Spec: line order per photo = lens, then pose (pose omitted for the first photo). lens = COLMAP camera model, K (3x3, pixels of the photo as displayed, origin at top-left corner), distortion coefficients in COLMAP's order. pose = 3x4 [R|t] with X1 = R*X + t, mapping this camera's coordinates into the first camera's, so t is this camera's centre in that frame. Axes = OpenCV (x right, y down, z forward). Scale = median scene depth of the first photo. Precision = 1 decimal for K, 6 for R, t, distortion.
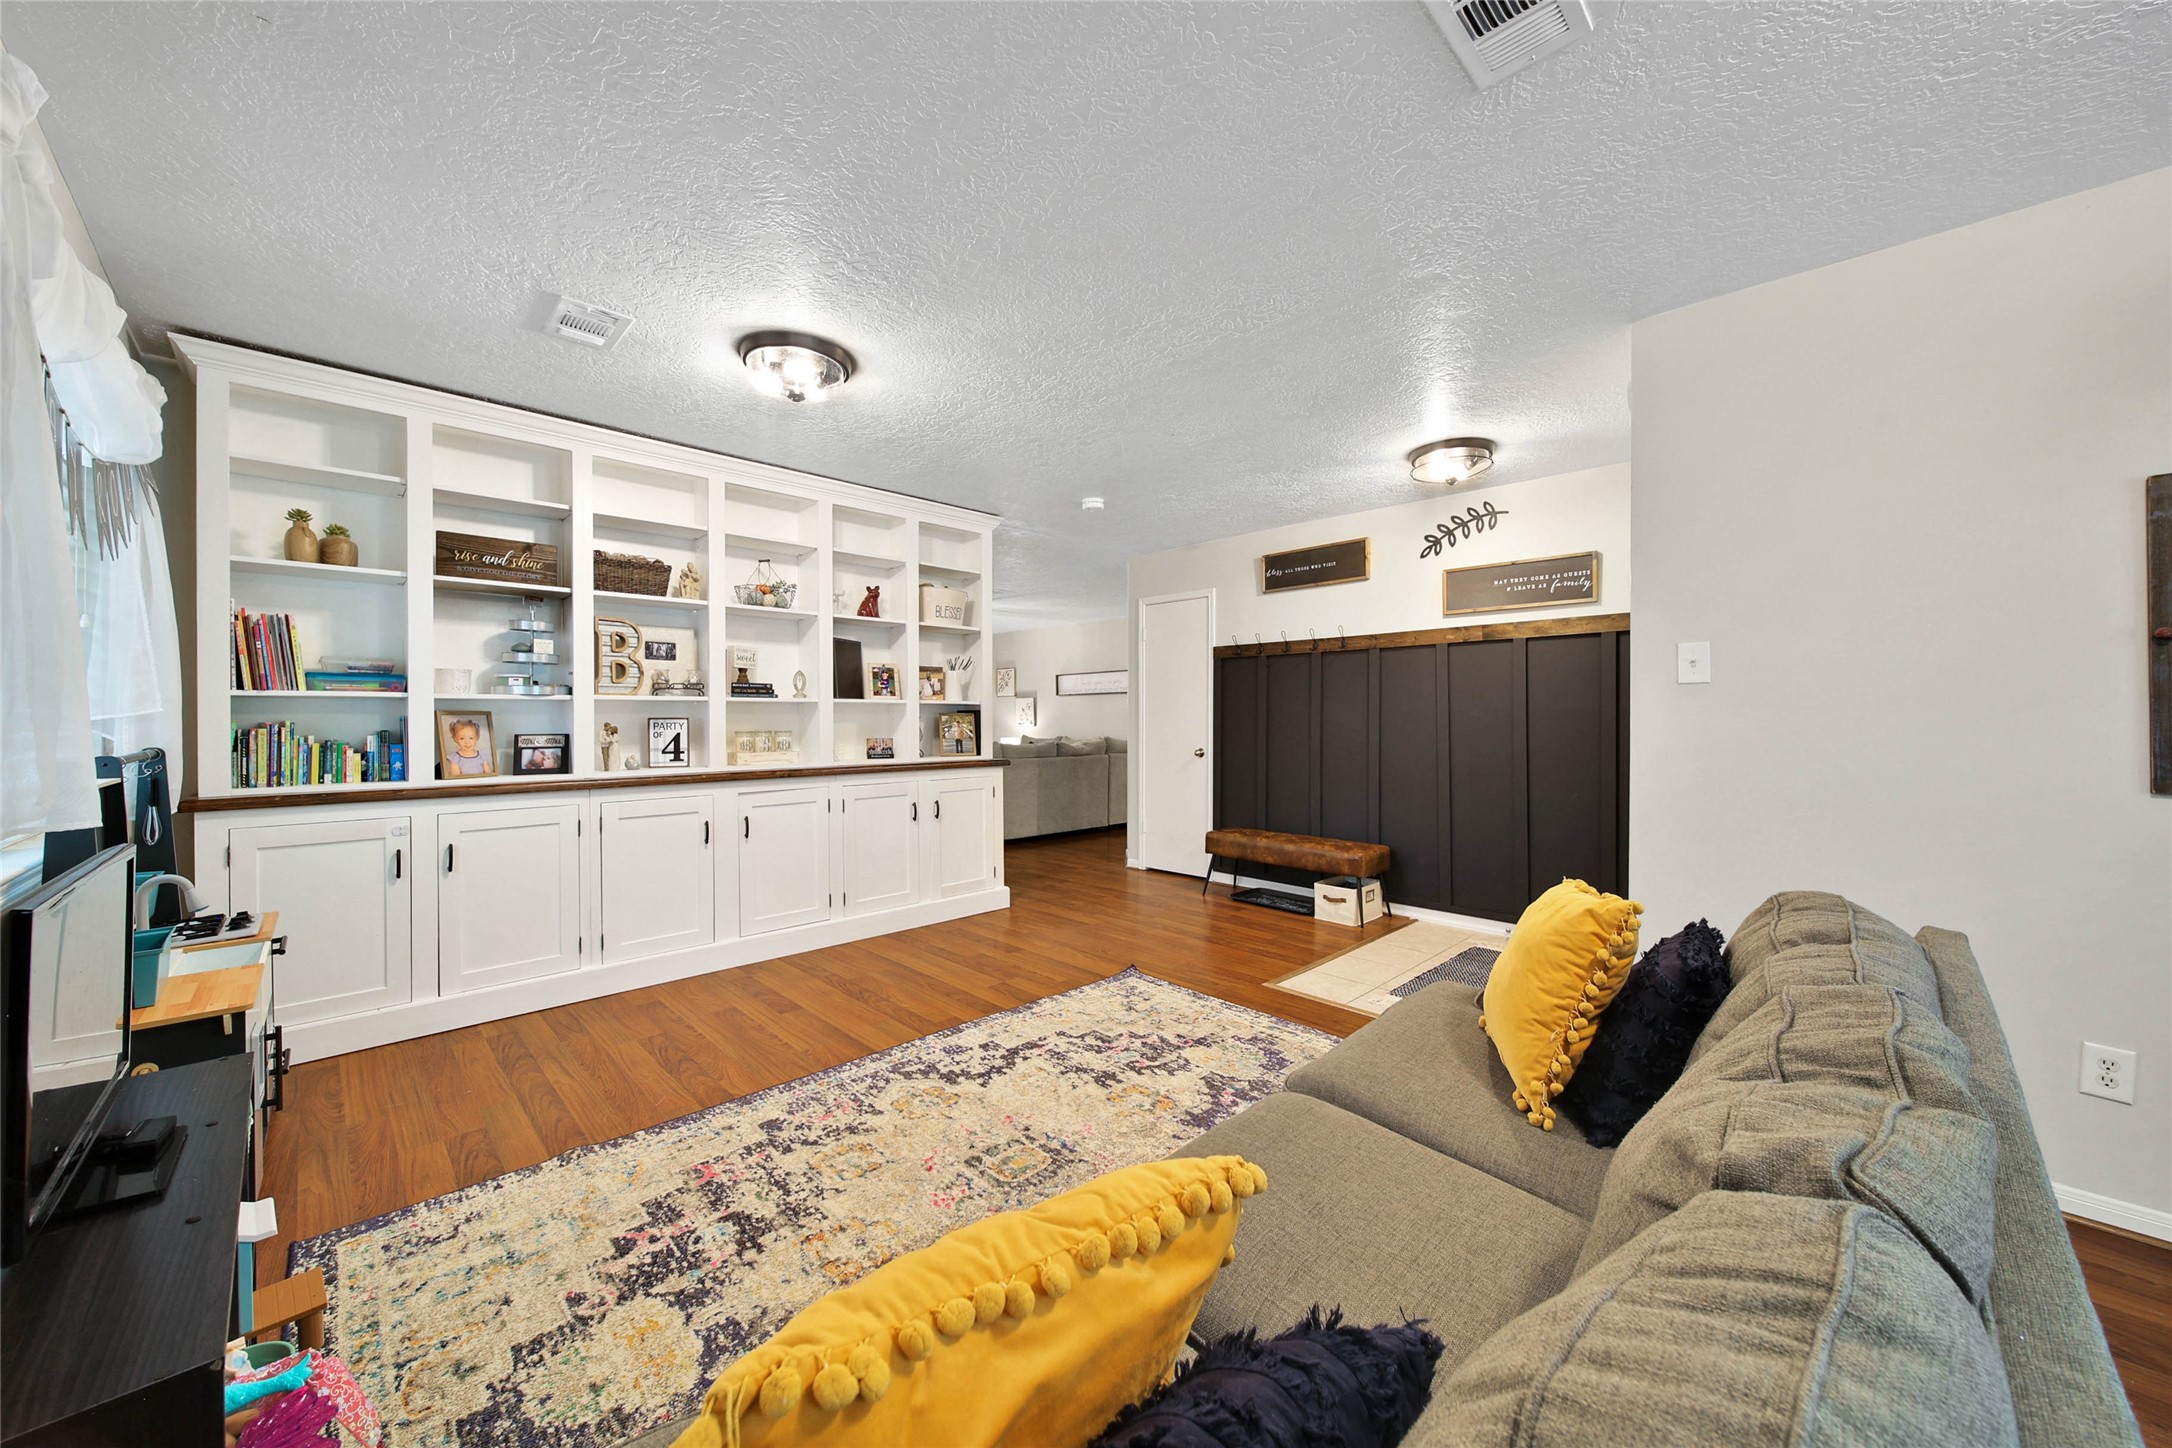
lens RADIAL K [[779.7, 0, 1094.5], [0, 779.7, 721.1], [0, 0, 1]] dist [-0.000560, -0.000236]
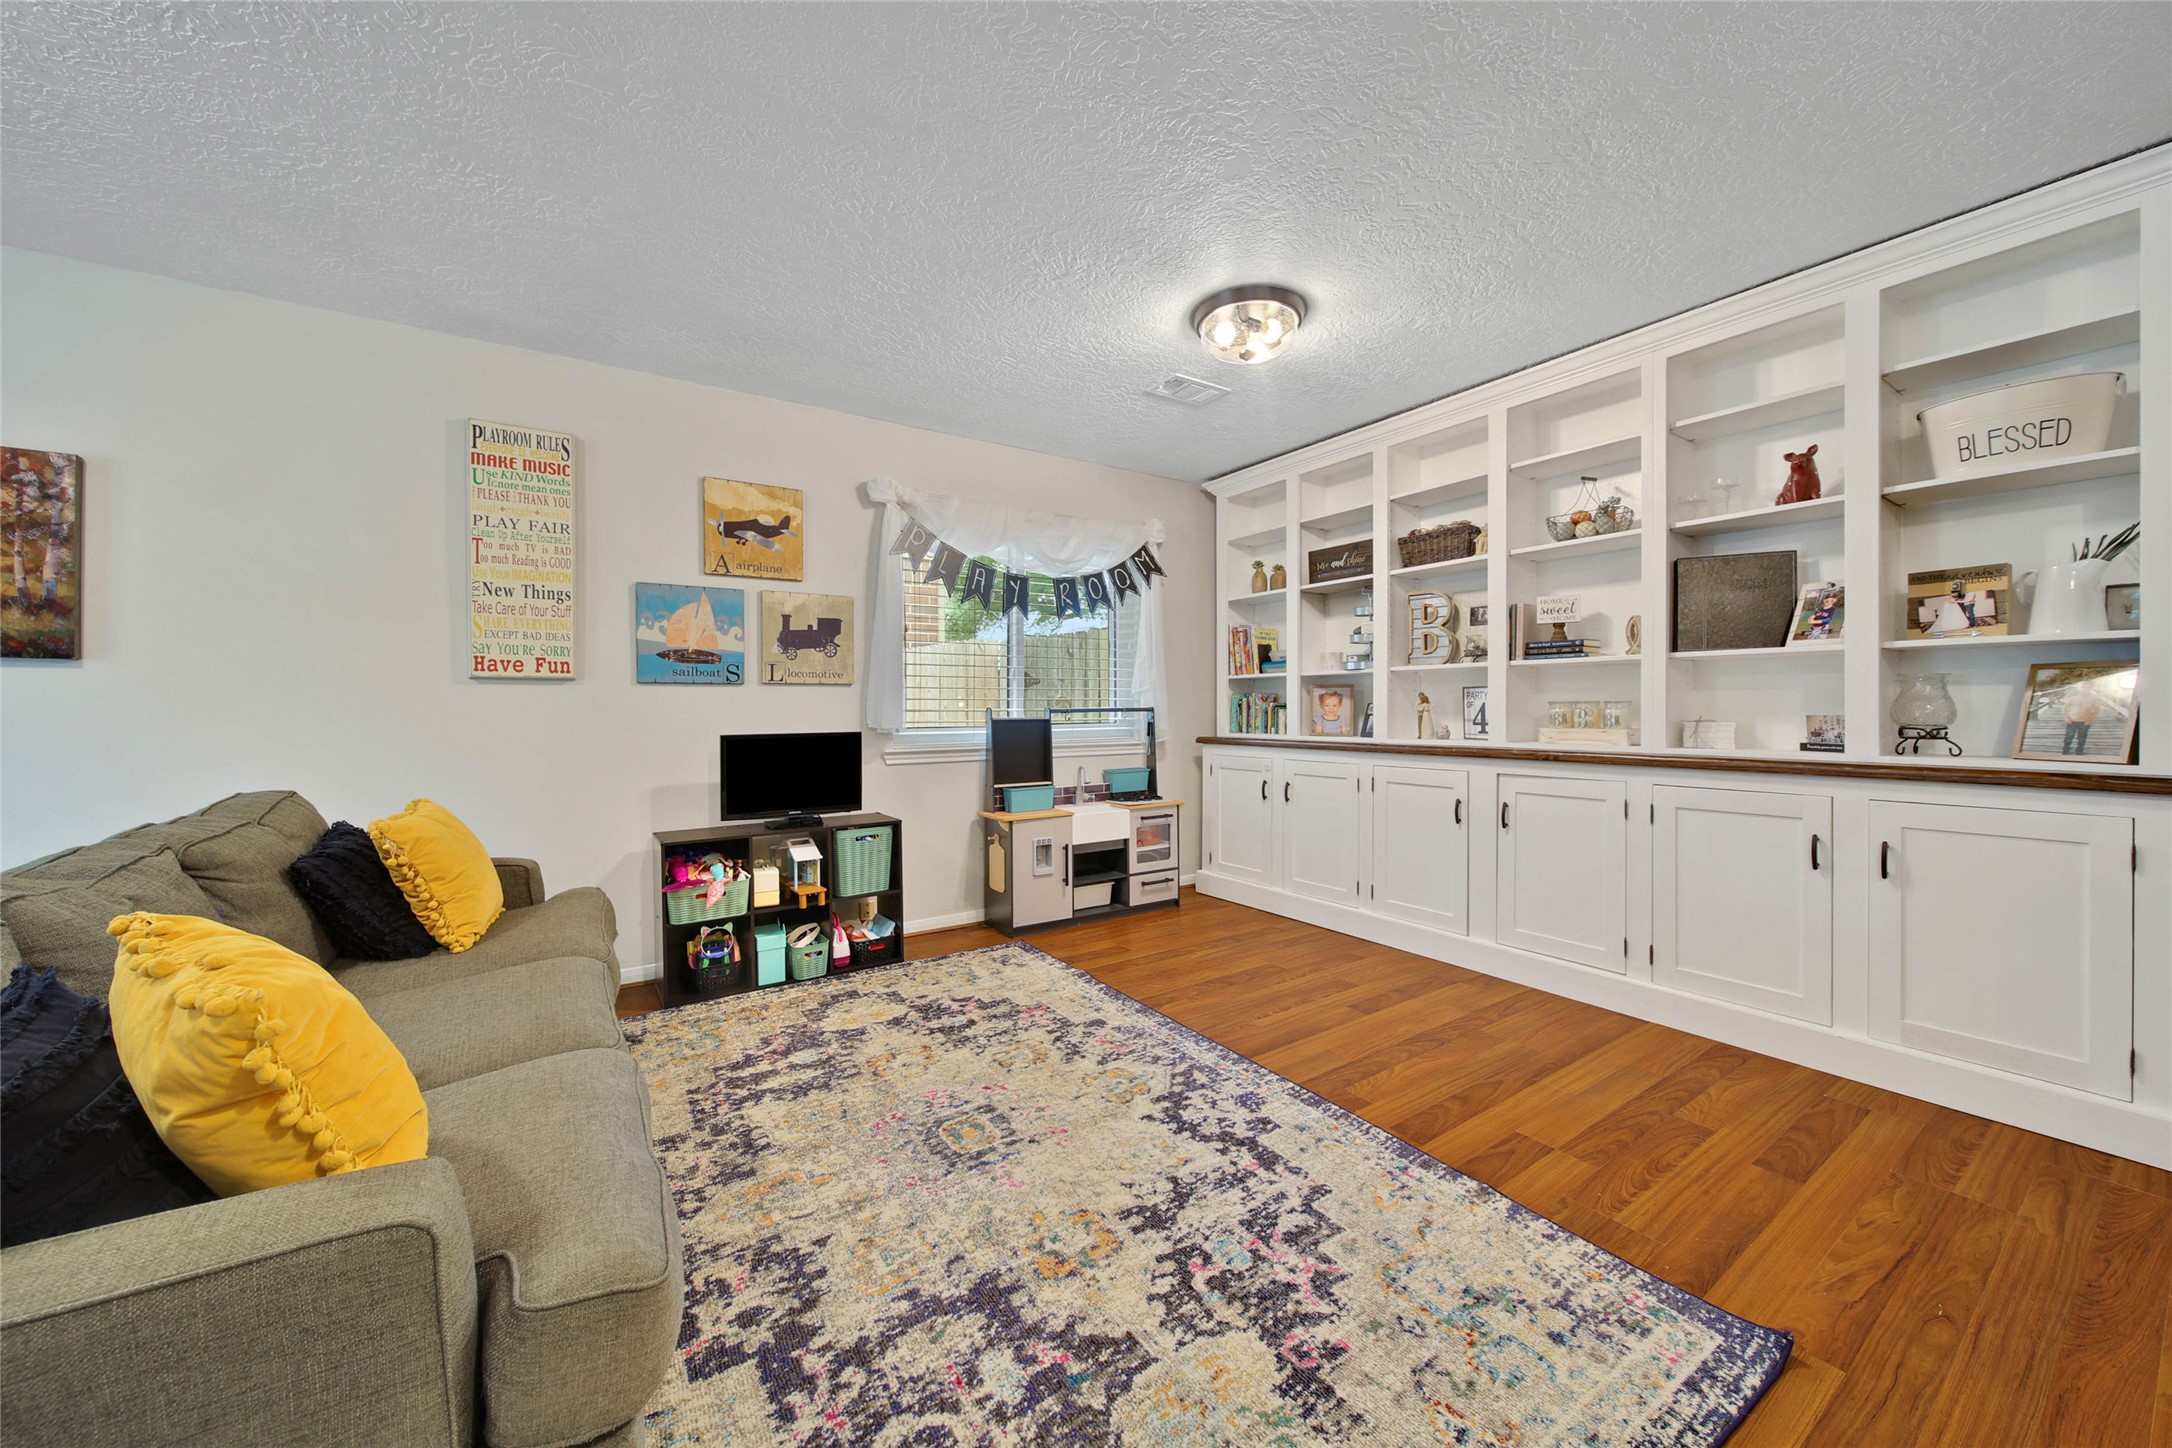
lens RADIAL K [[784.0, 0, 1118.4], [0, 784.0, 707.9], [0, 0, 1]] dist [-0.000417, -0.000090]
pose [[-0.176702, 0.004594, -0.984254, 0.569607], [0.001085, 0.999989, 0.004472, 0.020941], [0.984264, -0.000278, -0.176705, 0.929188]]
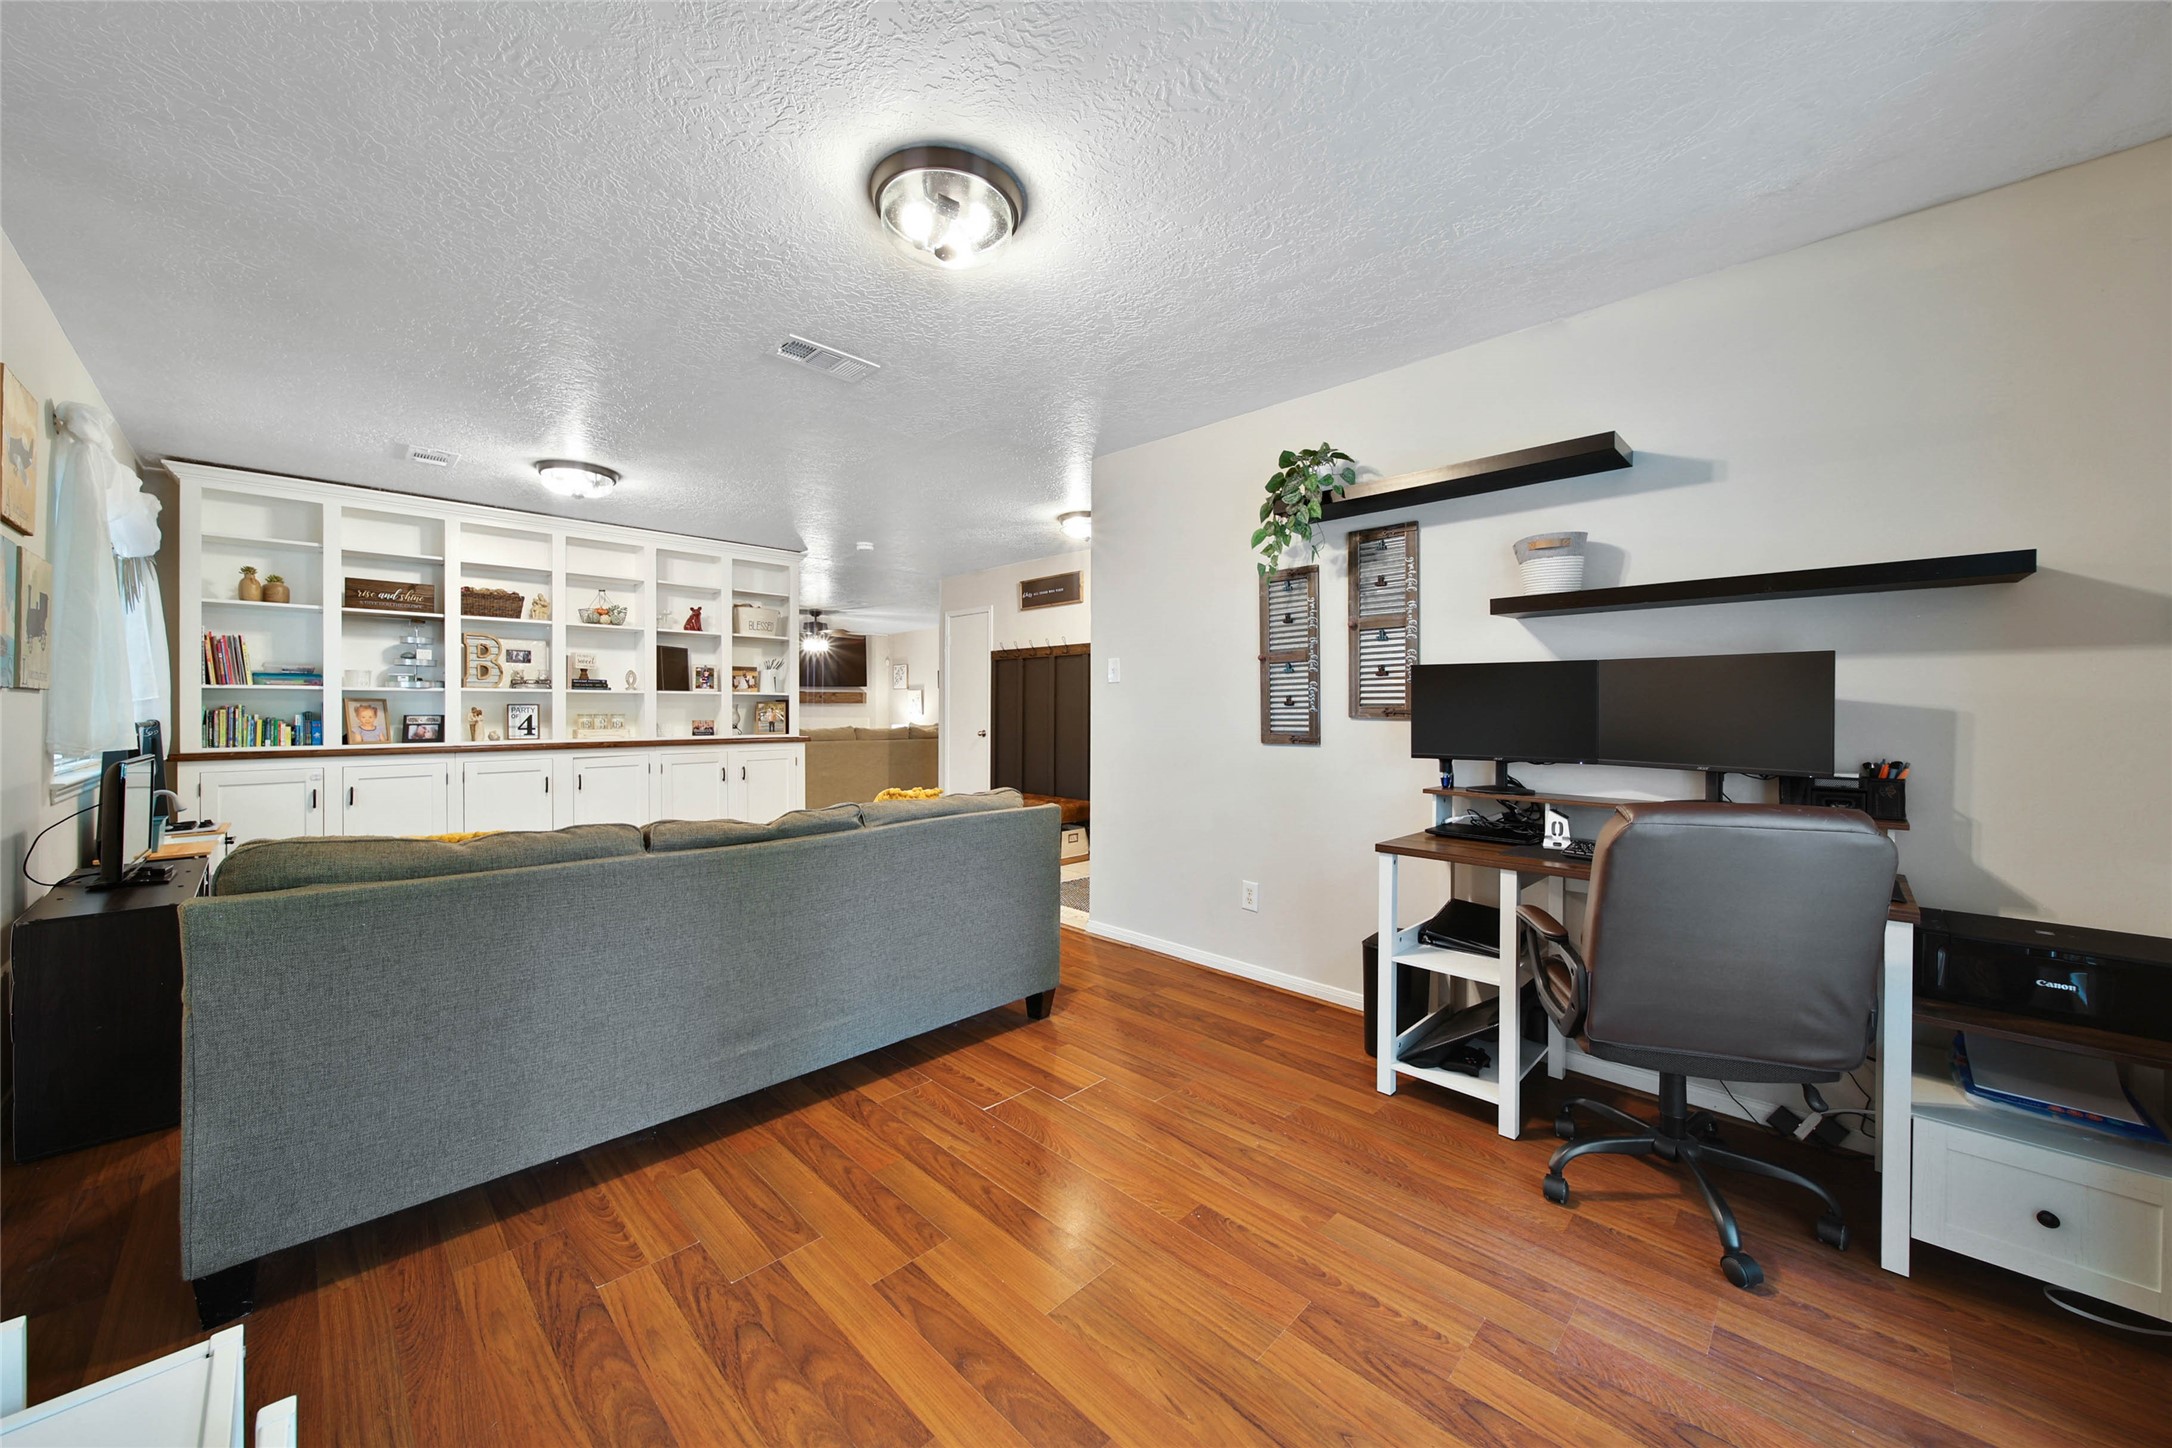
lens RADIAL K [[754.2, 0, 1088.9], [0, 754.2, 710.9], [0, 0, 1]] dist [-0.001495, -0.000156]
pose [[0.999662, 0.001558, 0.025955, 0.549122], [-0.001500, 0.999996, -0.002249, 0.012011], [-0.025958, 0.002209, 0.999661, -0.482784]]
